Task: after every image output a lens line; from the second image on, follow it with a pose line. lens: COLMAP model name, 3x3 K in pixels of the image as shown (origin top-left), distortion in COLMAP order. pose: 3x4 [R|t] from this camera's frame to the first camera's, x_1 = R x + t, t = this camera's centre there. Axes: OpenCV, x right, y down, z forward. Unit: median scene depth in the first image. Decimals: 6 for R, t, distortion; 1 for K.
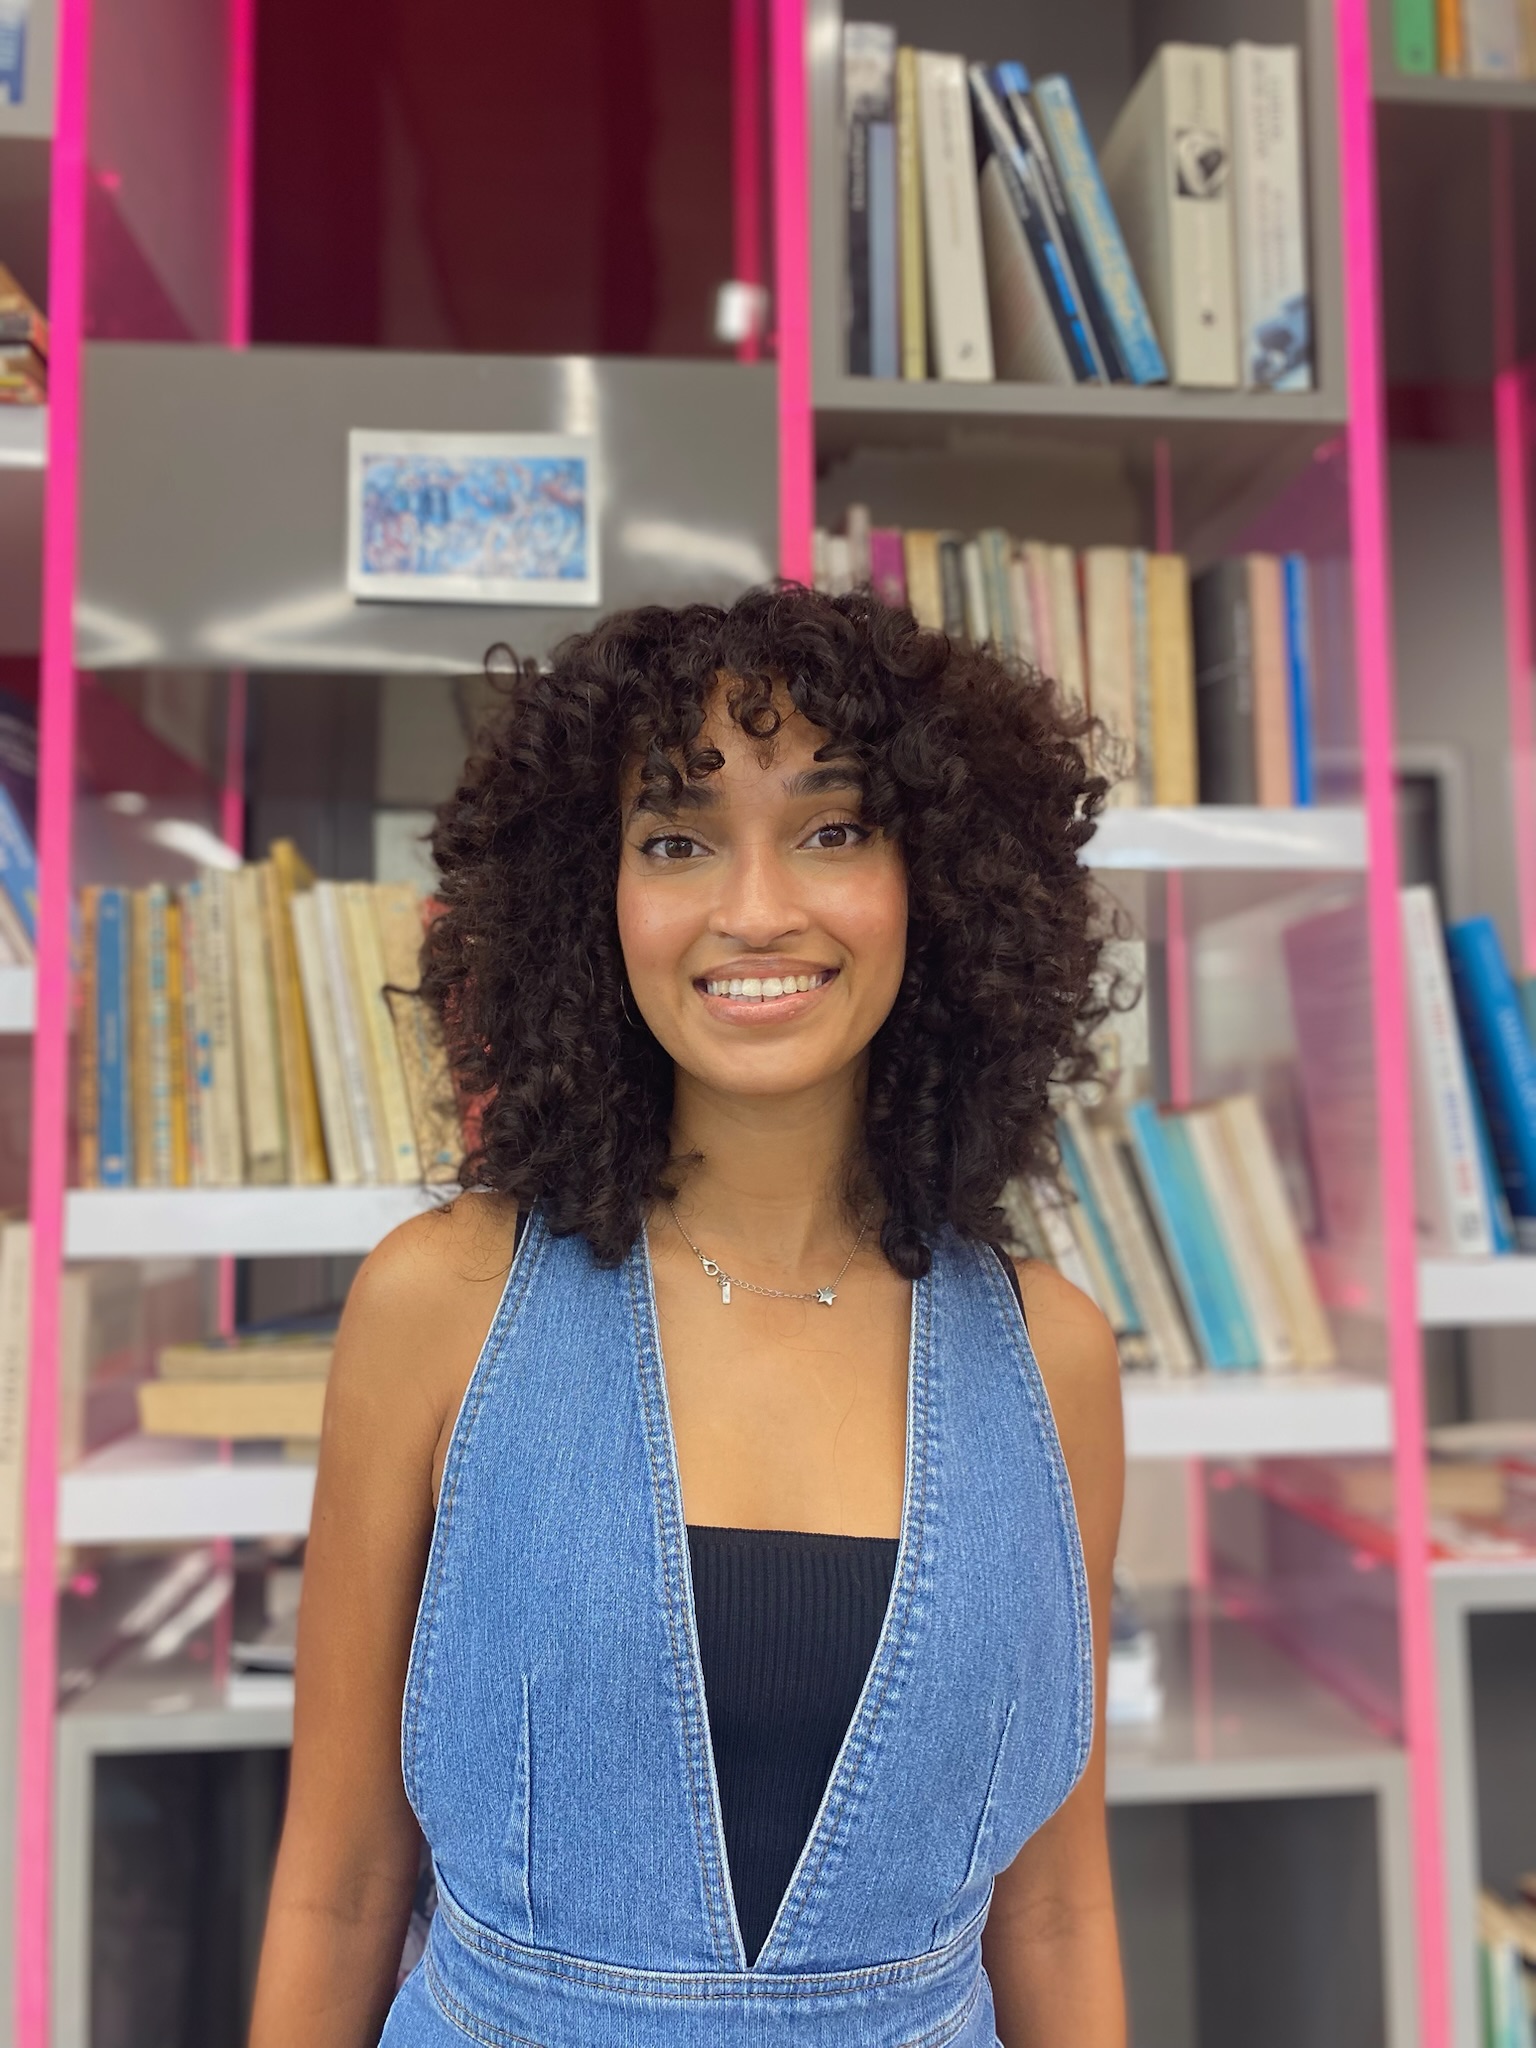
lens RADIAL K [[1555.9, 0, 779.7], [0, 1555.9, 1014.2], [0, 0, 1]] dist [-0.011523, 0.017775]
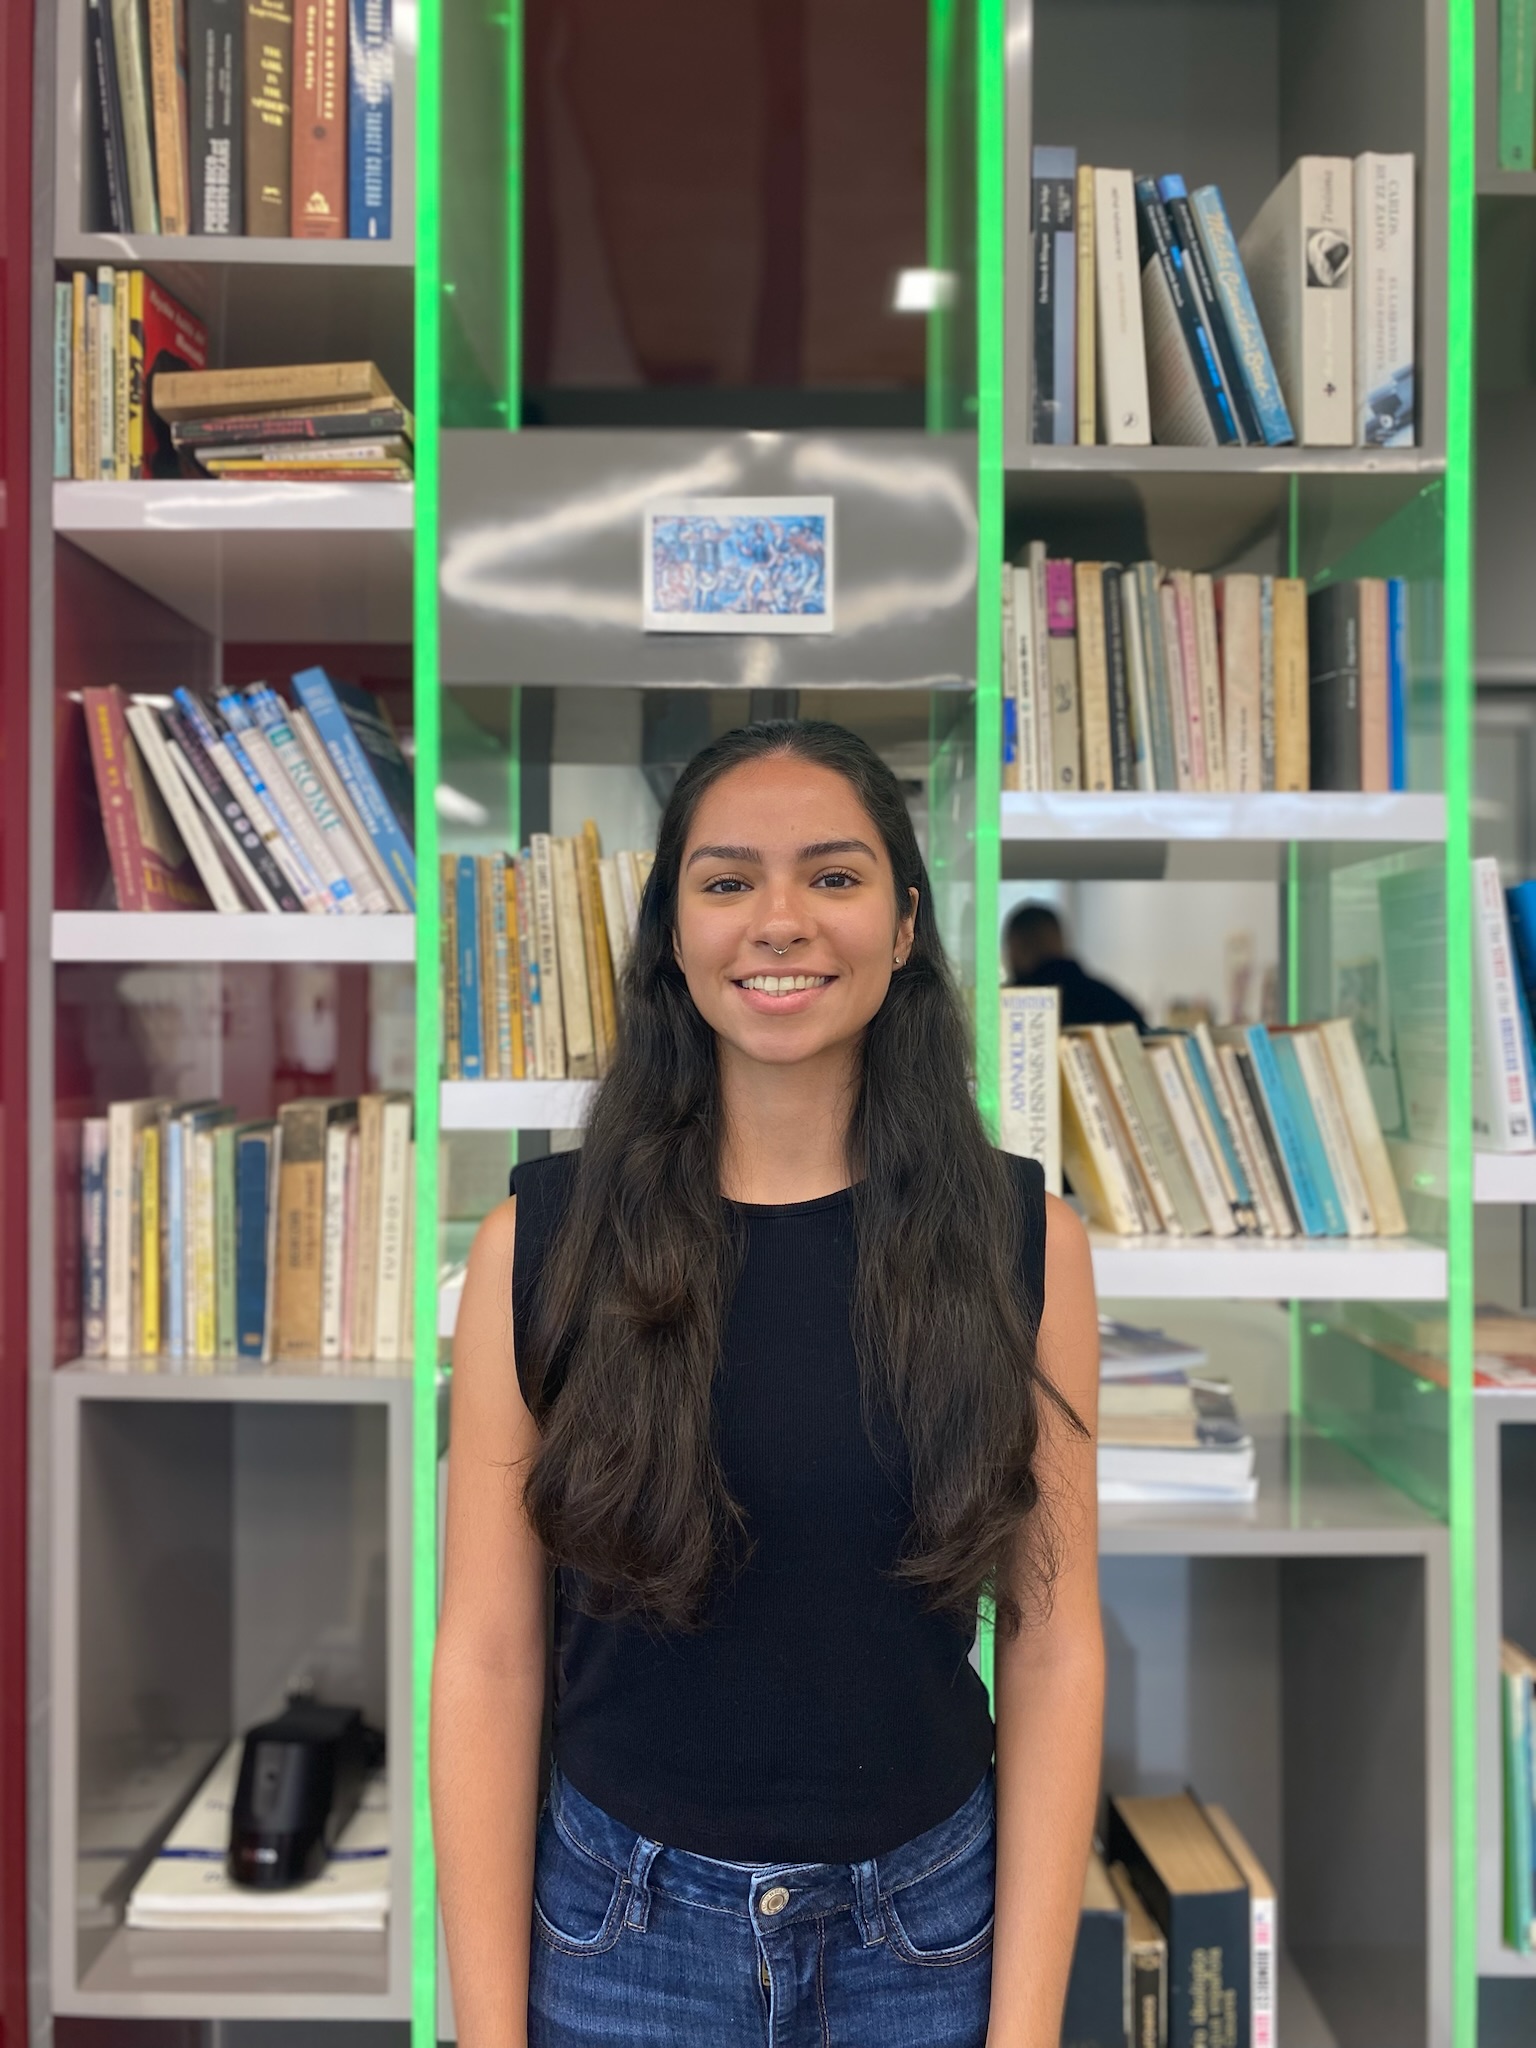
lens RADIAL K [[1555.9, 0, 778.9], [0, 1555.9, 1008.5], [0, 0, 1]] dist [-0.011523, 0.017775]
pose [[0.996525, 0.013871, -0.082125, -0.050577], [-0.008095, 0.997496, 0.070253, -0.042359], [0.082894, -0.069344, 0.994143, -0.289614]]
